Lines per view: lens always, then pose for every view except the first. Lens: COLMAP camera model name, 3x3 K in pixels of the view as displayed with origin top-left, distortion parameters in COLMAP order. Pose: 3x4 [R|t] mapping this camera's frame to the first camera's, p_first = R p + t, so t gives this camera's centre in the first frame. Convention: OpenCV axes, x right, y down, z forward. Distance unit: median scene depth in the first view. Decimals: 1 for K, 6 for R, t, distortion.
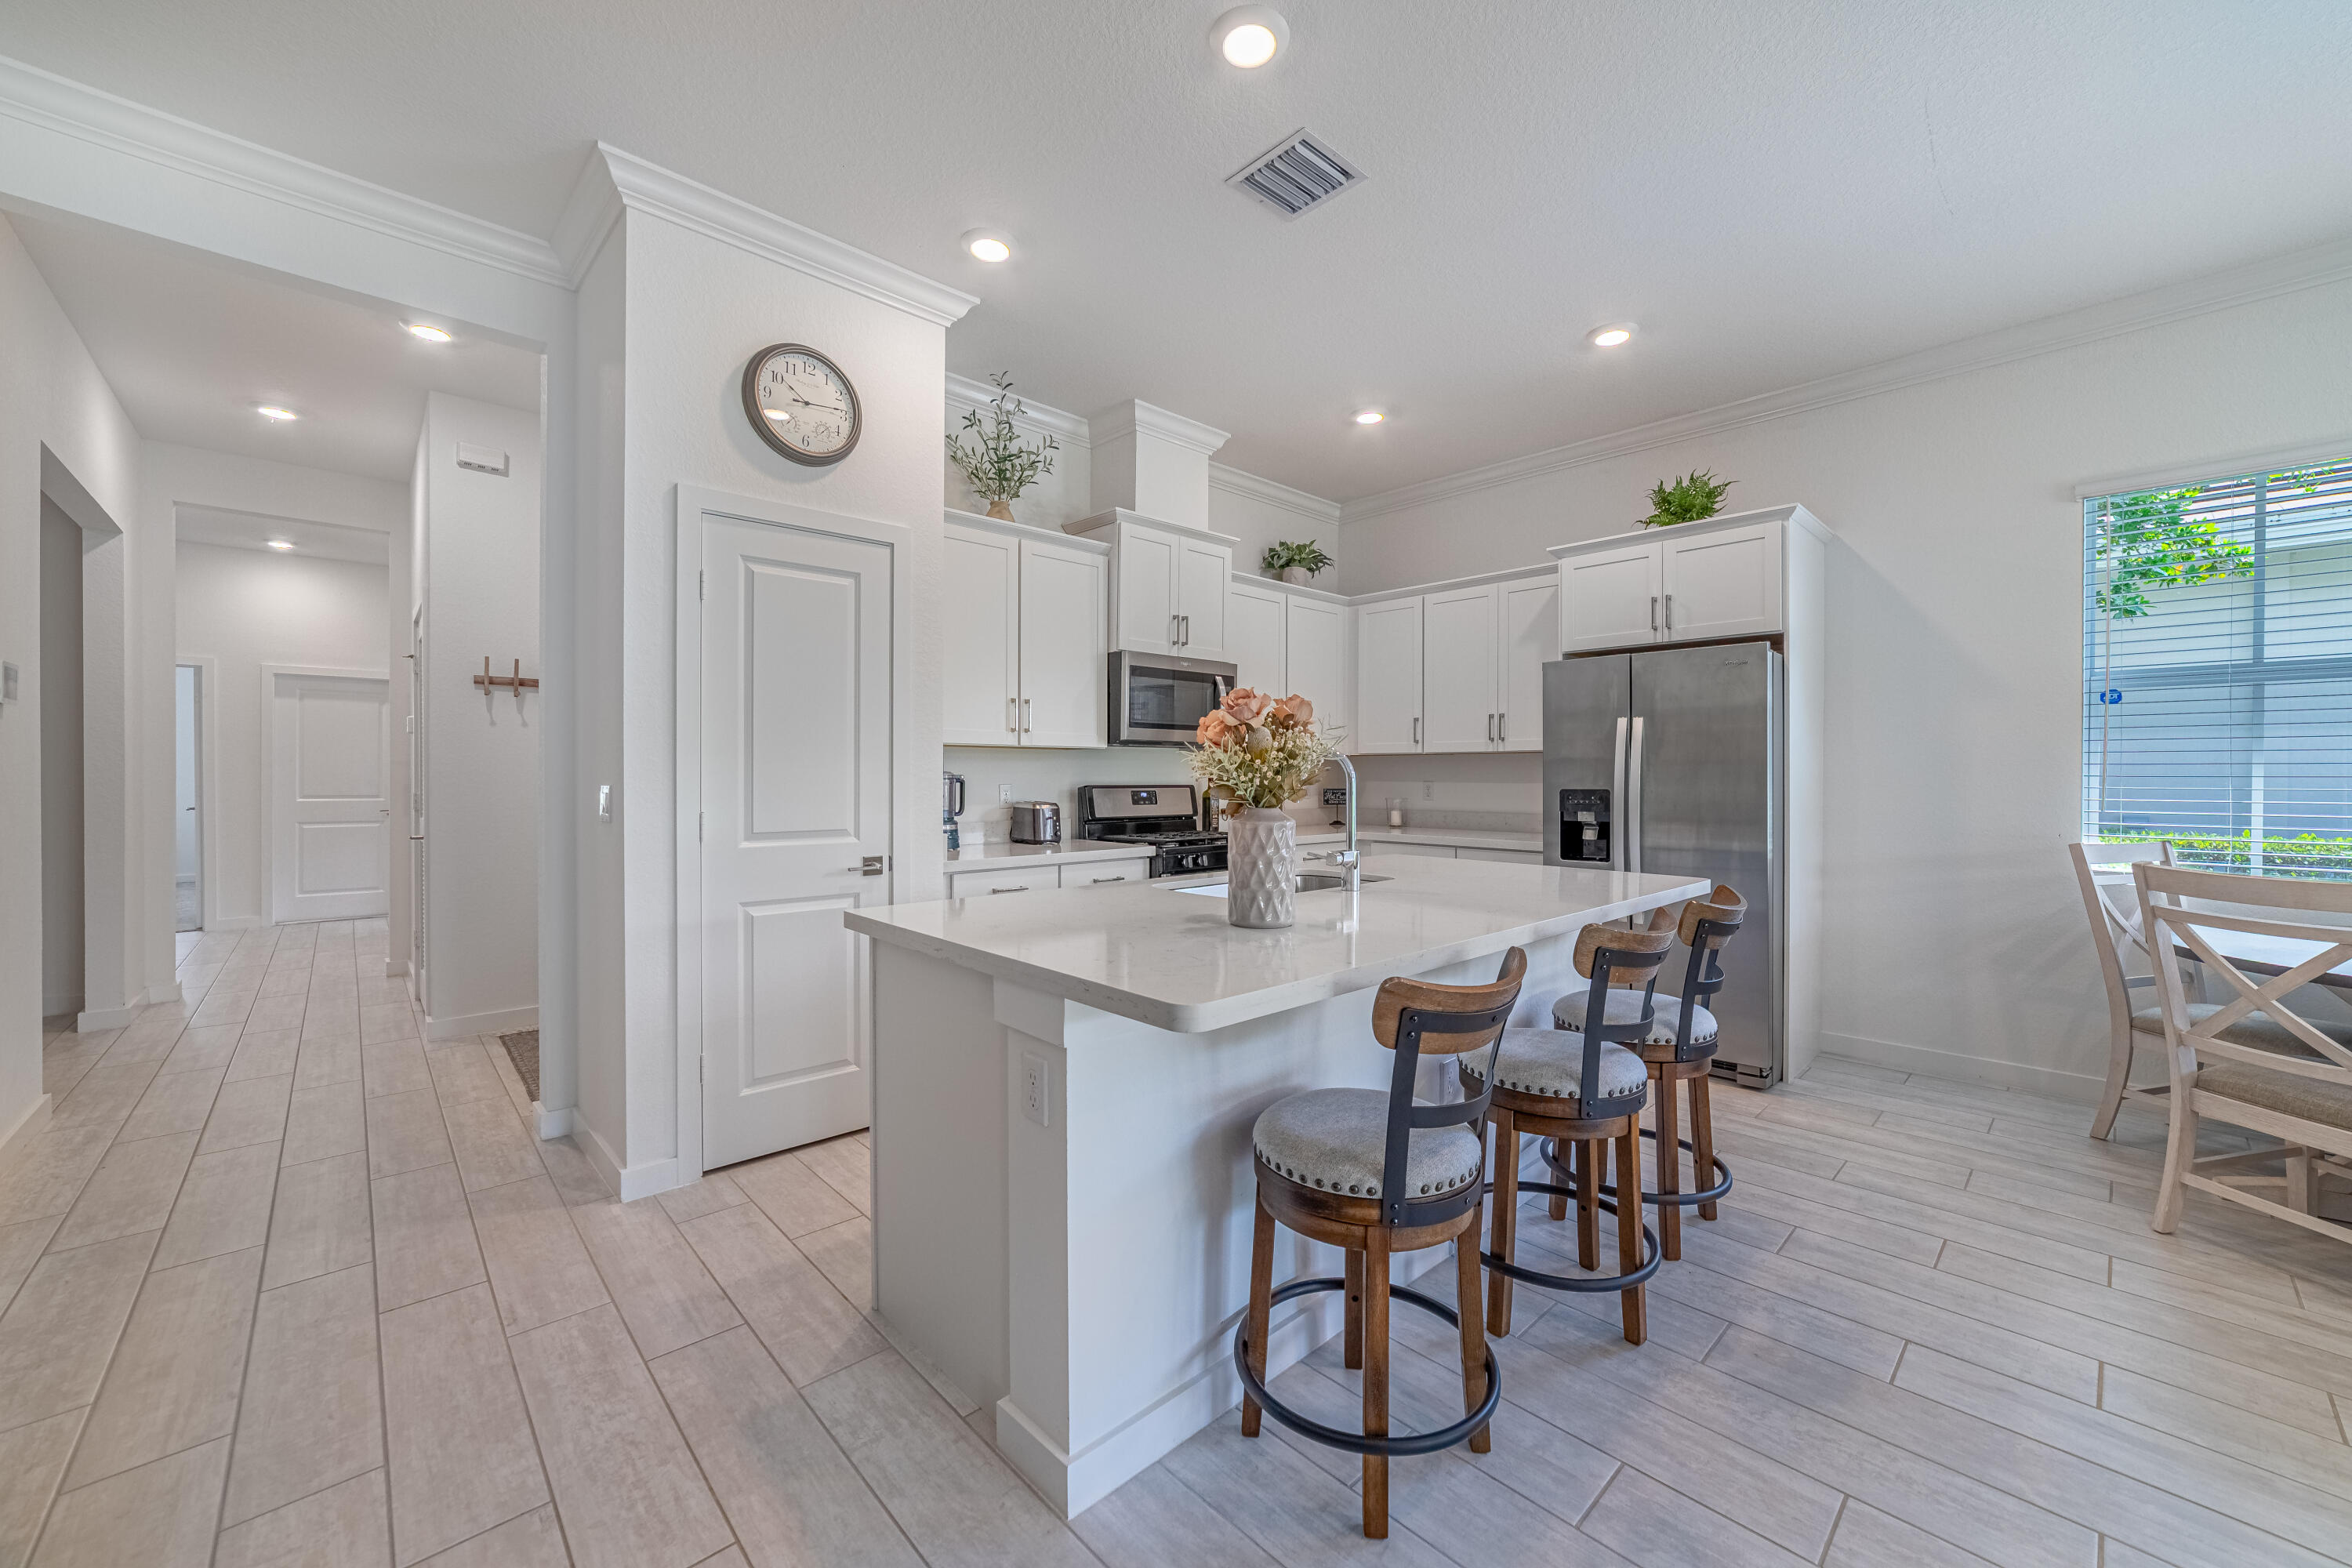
lens RADIAL K [[916.5, 0, 1179.0], [0, 916.5, 773.9], [0, 0, 1]] dist [-0.012287, 0.004922]
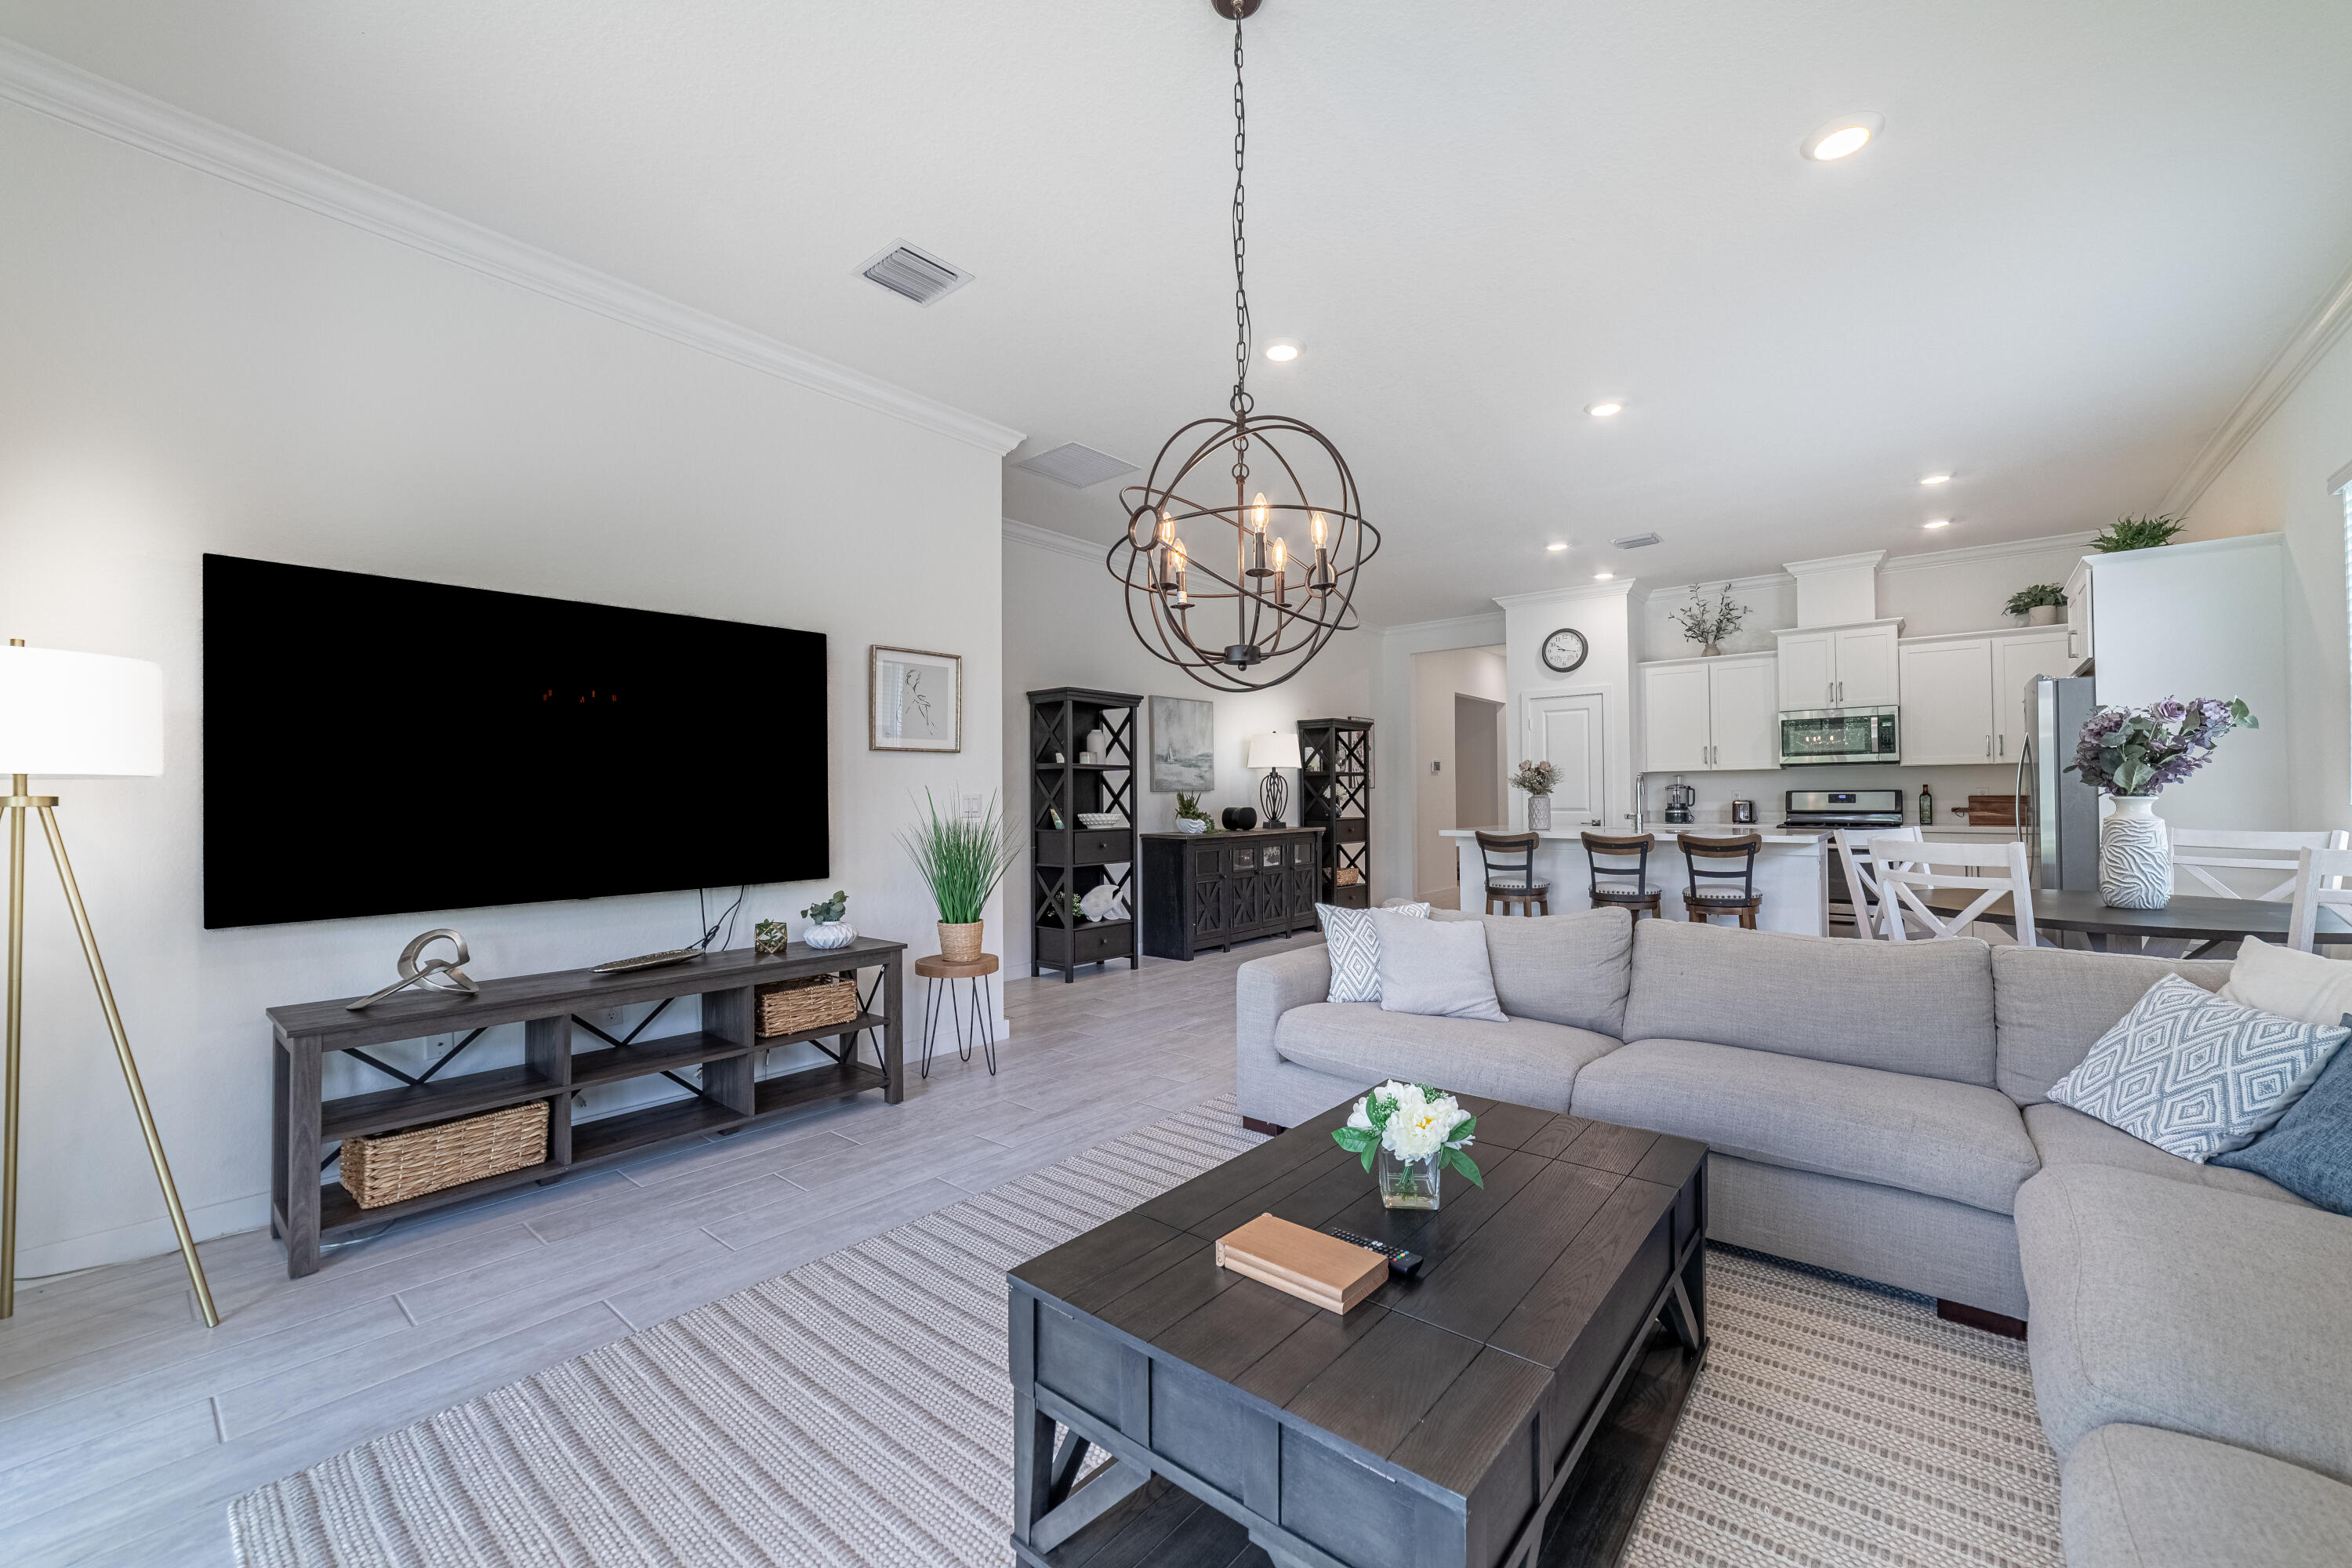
lens RADIAL K [[916.5, 0, 1165.5], [0, 916.5, 785.8], [0, 0, 1]] dist [-0.012287, 0.004922]
pose [[0.117642, -0.017385, -0.992904, 1.577317], [0.009826, 0.999818, -0.016342, 0.022057], [0.993008, -0.007834, 0.117791, -0.369329]]
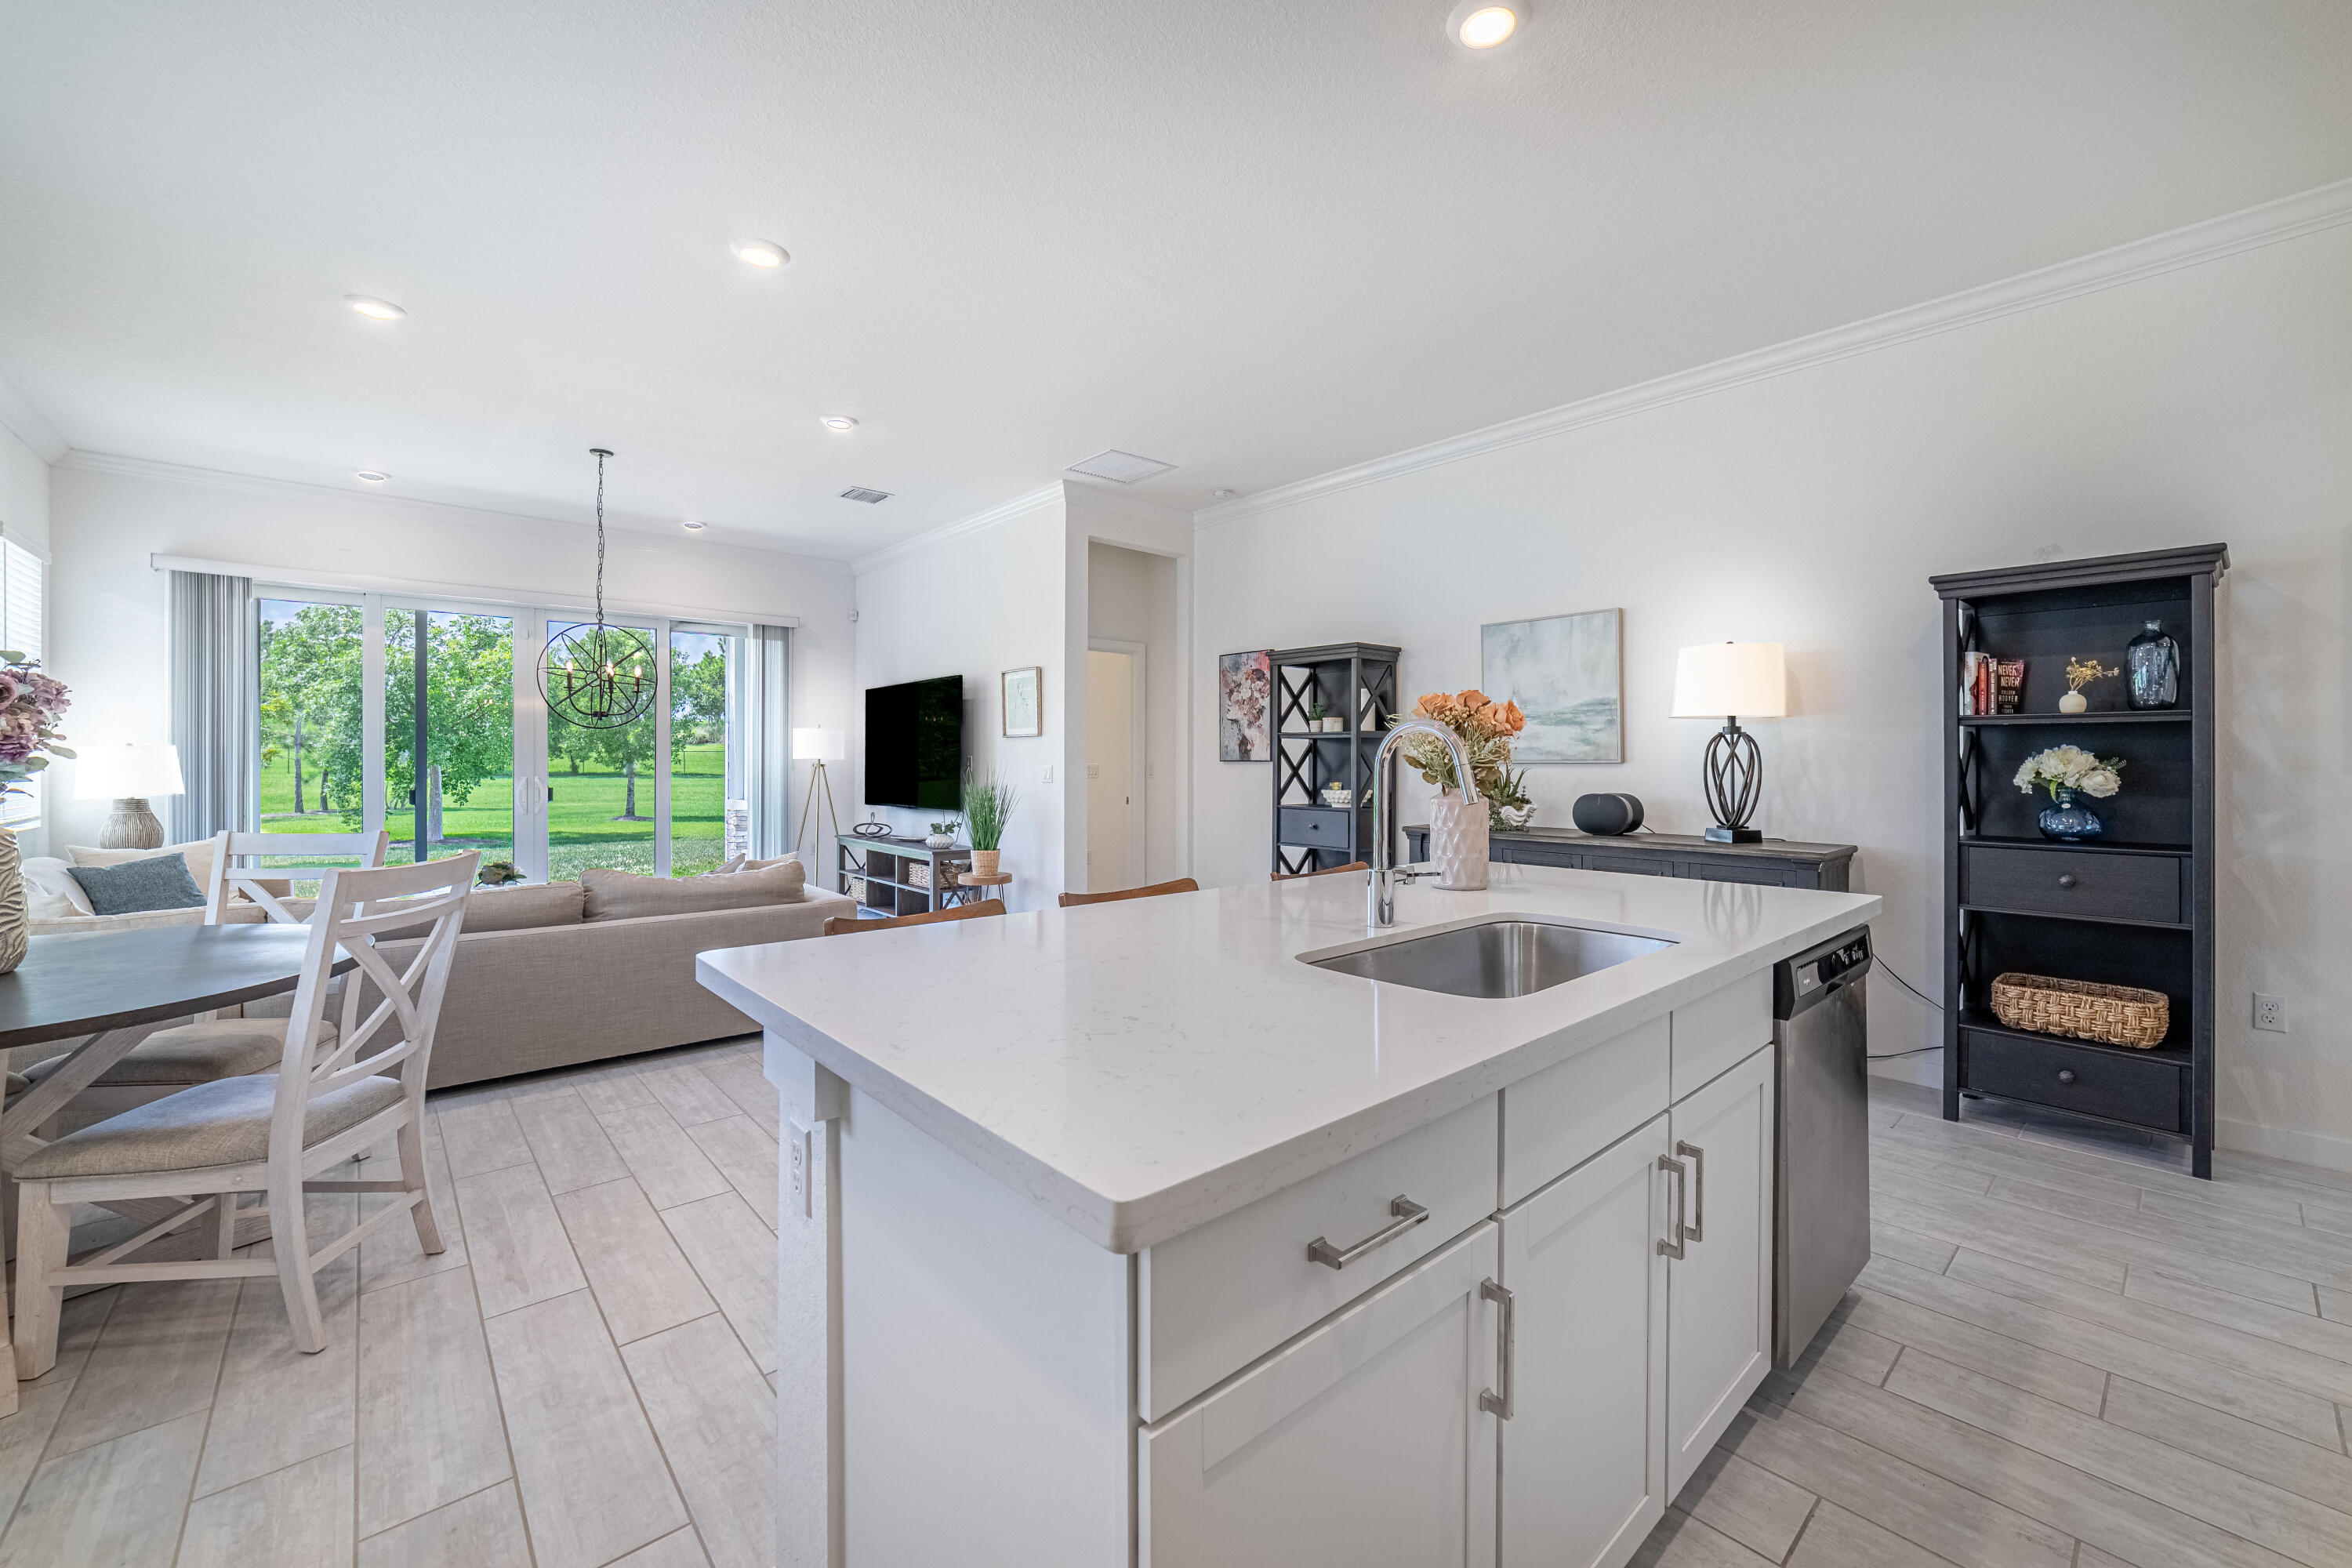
lens RADIAL K [[949.1, 0, 1206.9], [0, 949.1, 760.2], [0, 0, 1]] dist [-0.018370, 0.005471]
pose [[-0.999970, -0.006339, 0.004542, 0.198040], [-0.006338, 0.999980, 0.000349, 0.001517], [-0.004545, 0.000321, -0.999990, 1.066097]]
